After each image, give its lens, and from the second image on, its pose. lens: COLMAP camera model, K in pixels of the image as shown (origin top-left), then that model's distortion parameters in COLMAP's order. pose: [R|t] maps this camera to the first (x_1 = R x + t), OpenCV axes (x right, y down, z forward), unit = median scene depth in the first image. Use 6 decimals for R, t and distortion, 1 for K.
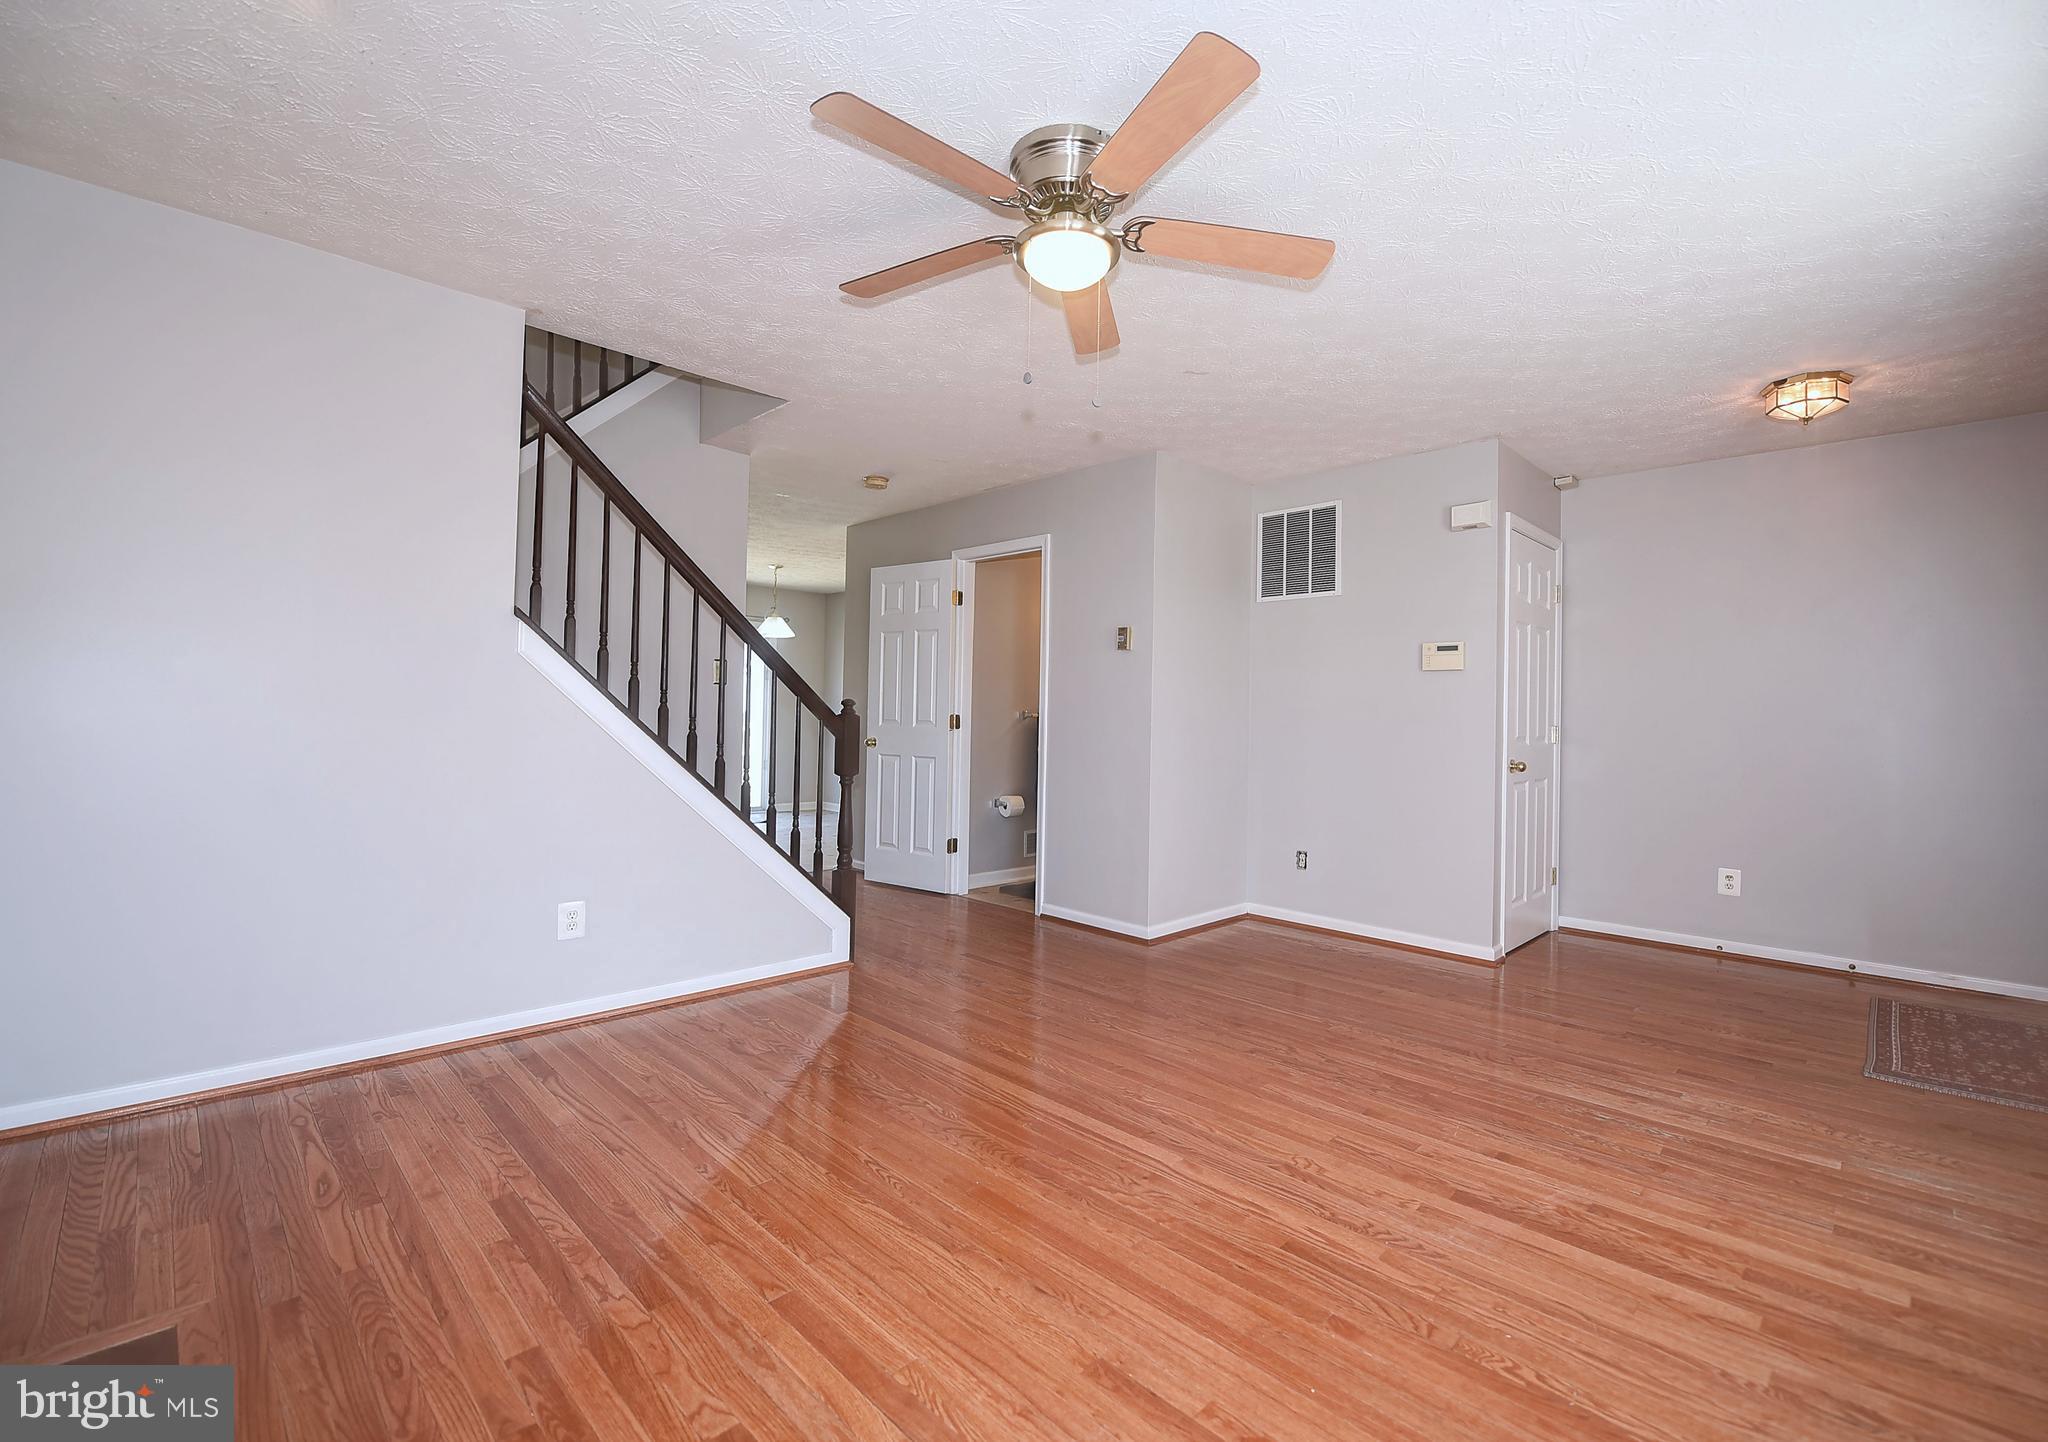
lens RADIAL K [[886.0, 0, 1024.0], [0, 886.0, 721.0], [0, 0, 1]] dist [-0.015888, -0.000559]
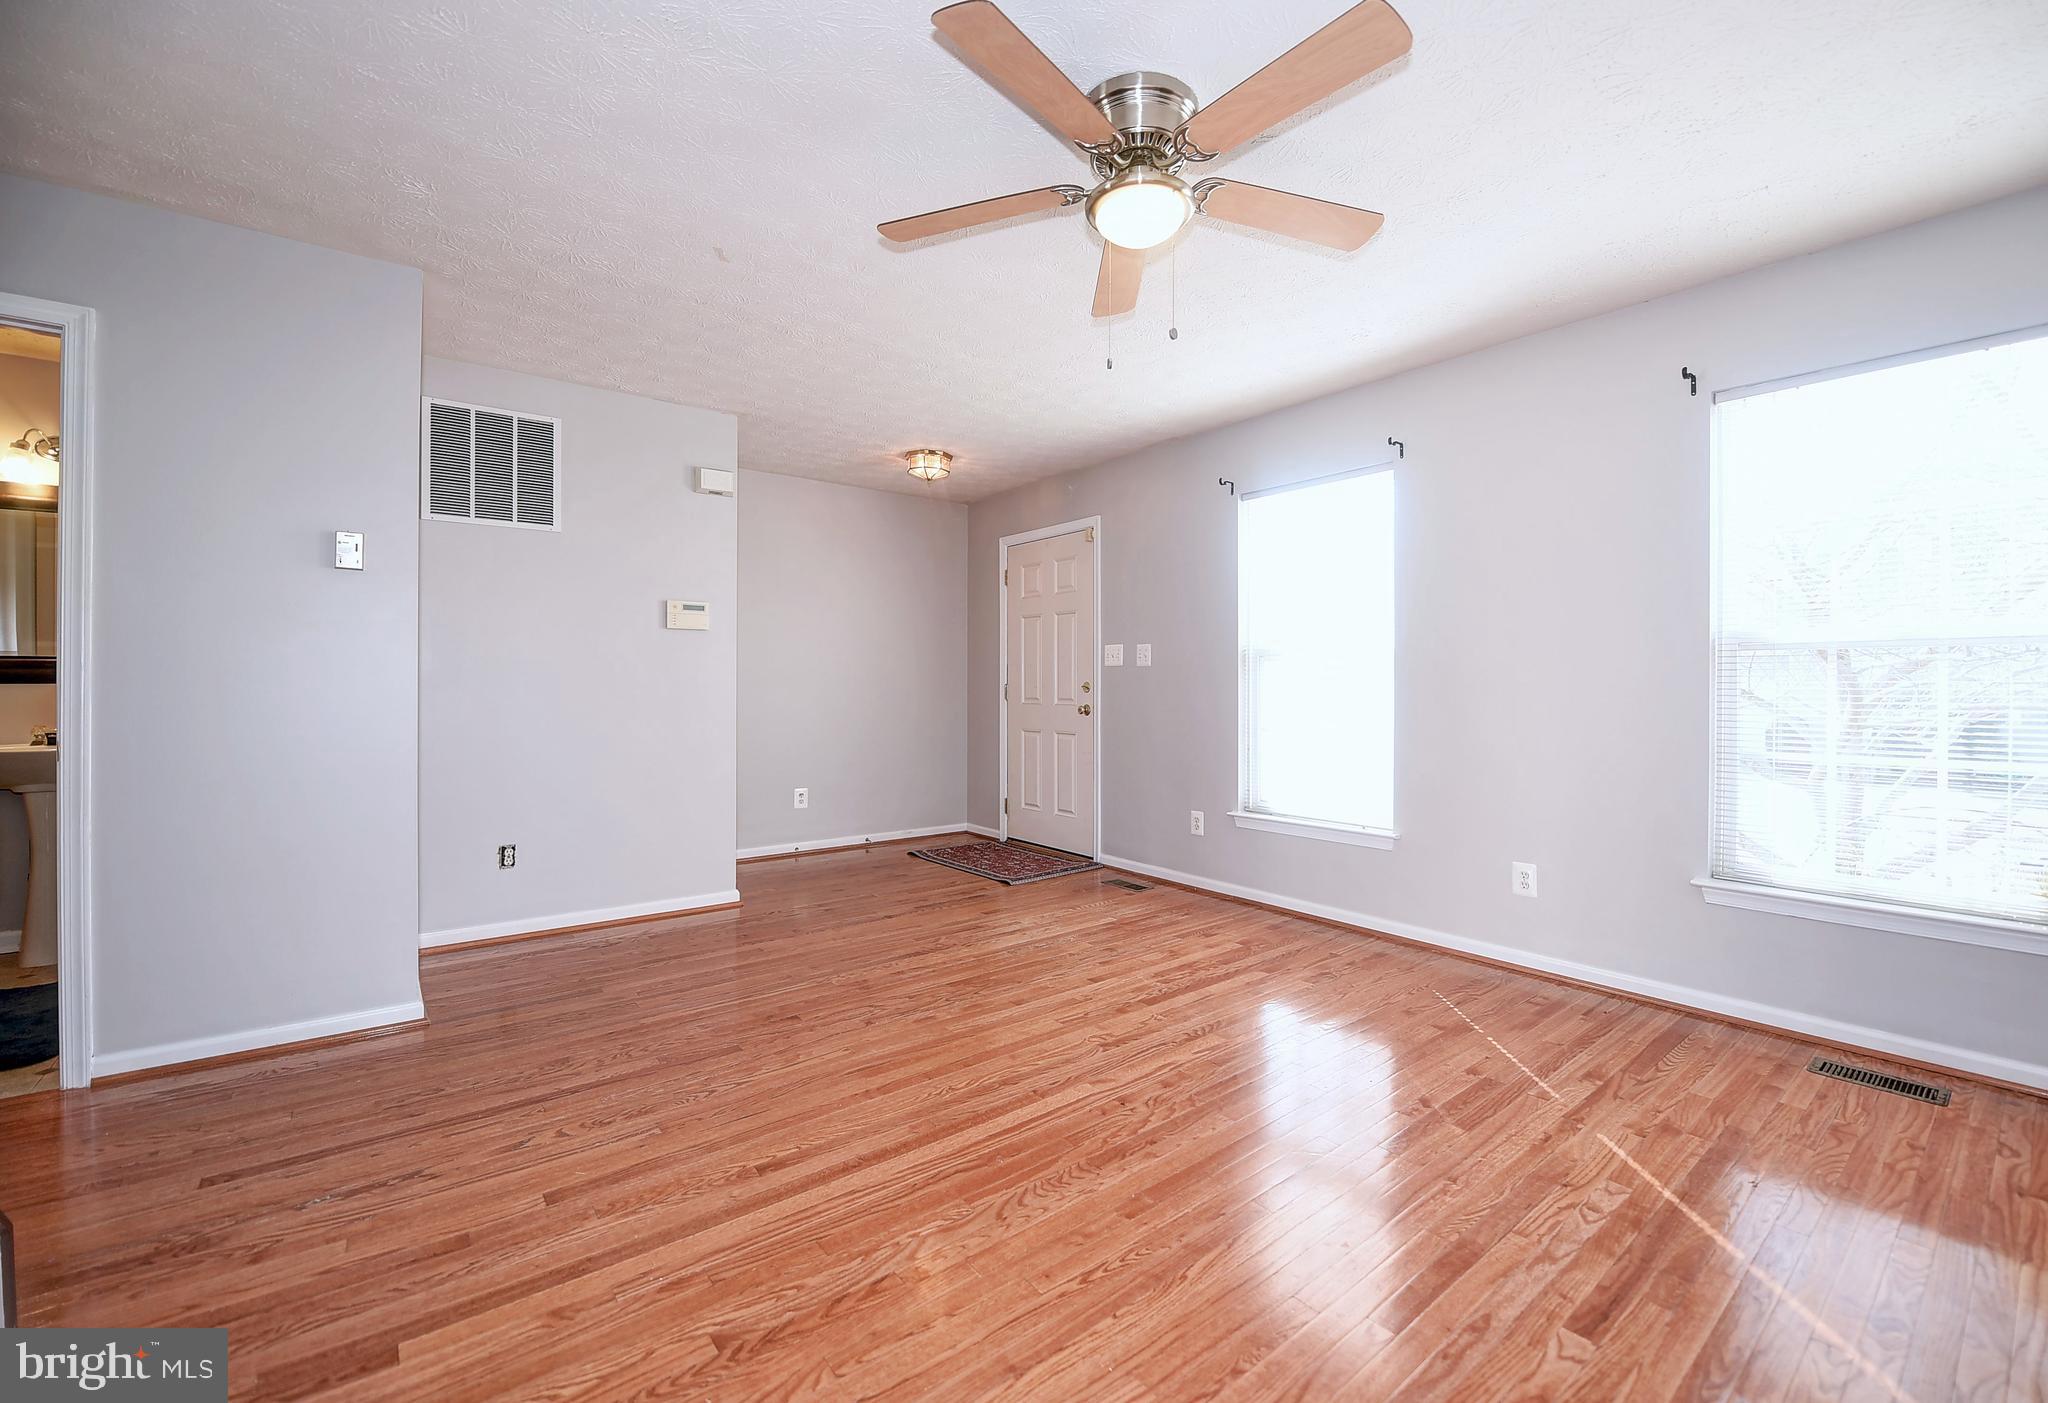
lens RADIAL K [[850.7, 0, 1070.0], [0, 850.7, 706.5], [0, 0, 1]] dist [-0.015984, -0.000638]
pose [[0.093217, -0.043809, 0.994682, -0.777426], [0.005055, 0.999039, 0.043528, -0.017210], [-0.995633, 0.000971, 0.093349, 0.842906]]
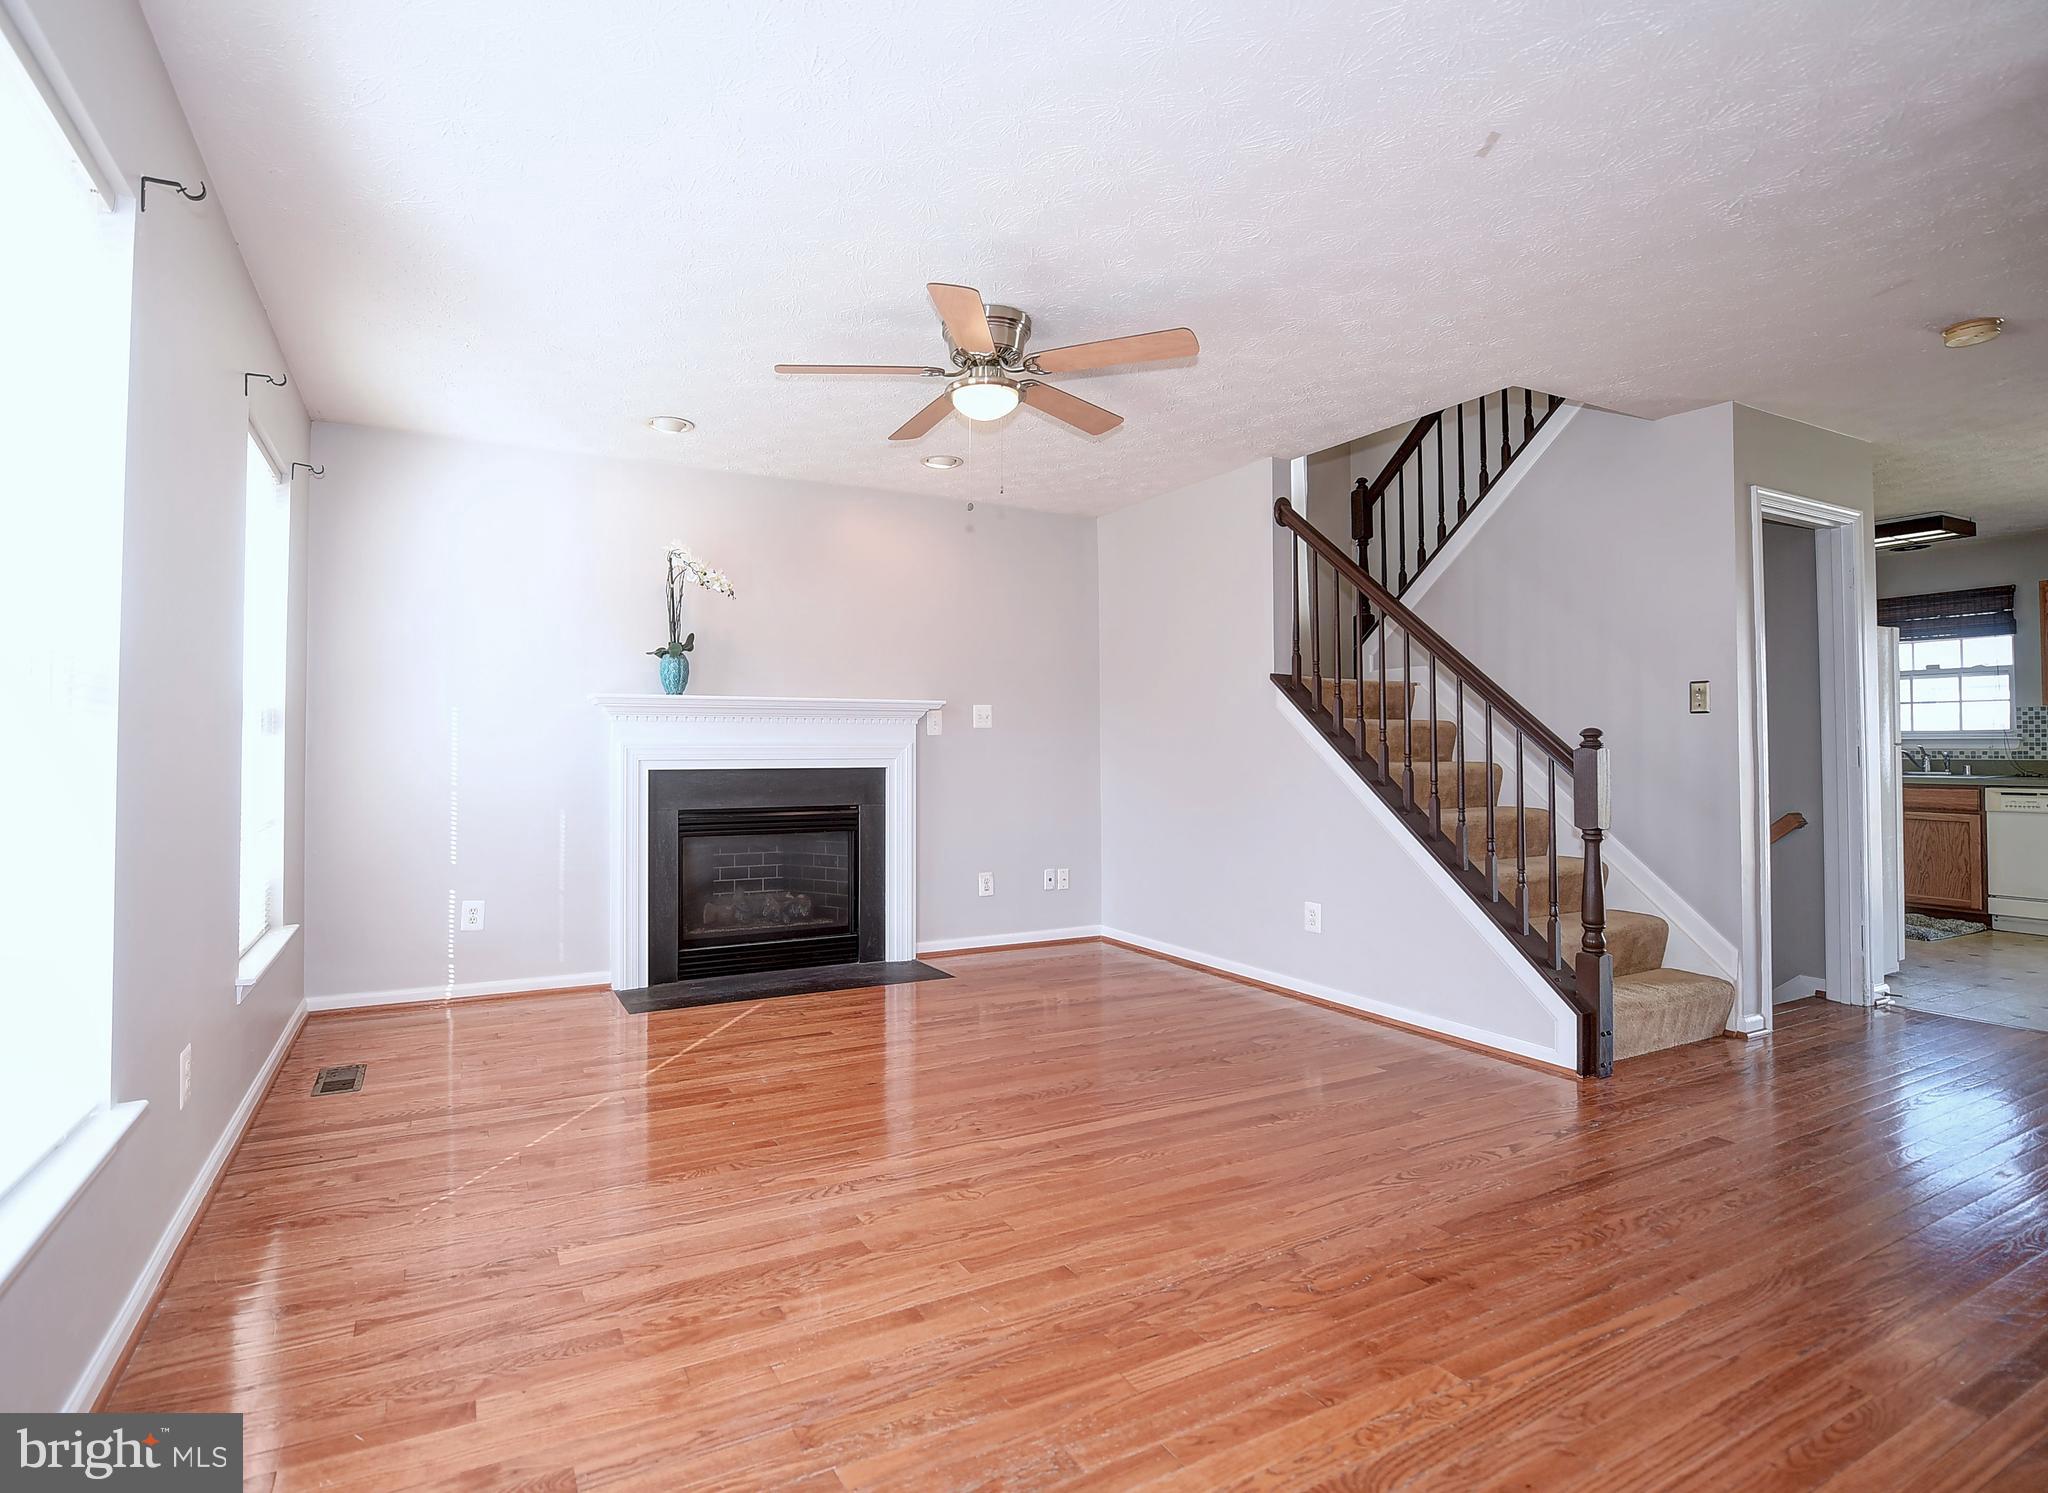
lens RADIAL K [[1005.0, 0, 960.0], [0, 1005.0, 743.5], [0, 0, 1]] dist [-0.003699, -0.000493]
pose [[-0.291798, -0.025278, -0.956146, 1.267466], [-0.012997, 0.999663, -0.022462, 0.025145], [0.956392, 0.005873, -0.292028, 1.193779]]
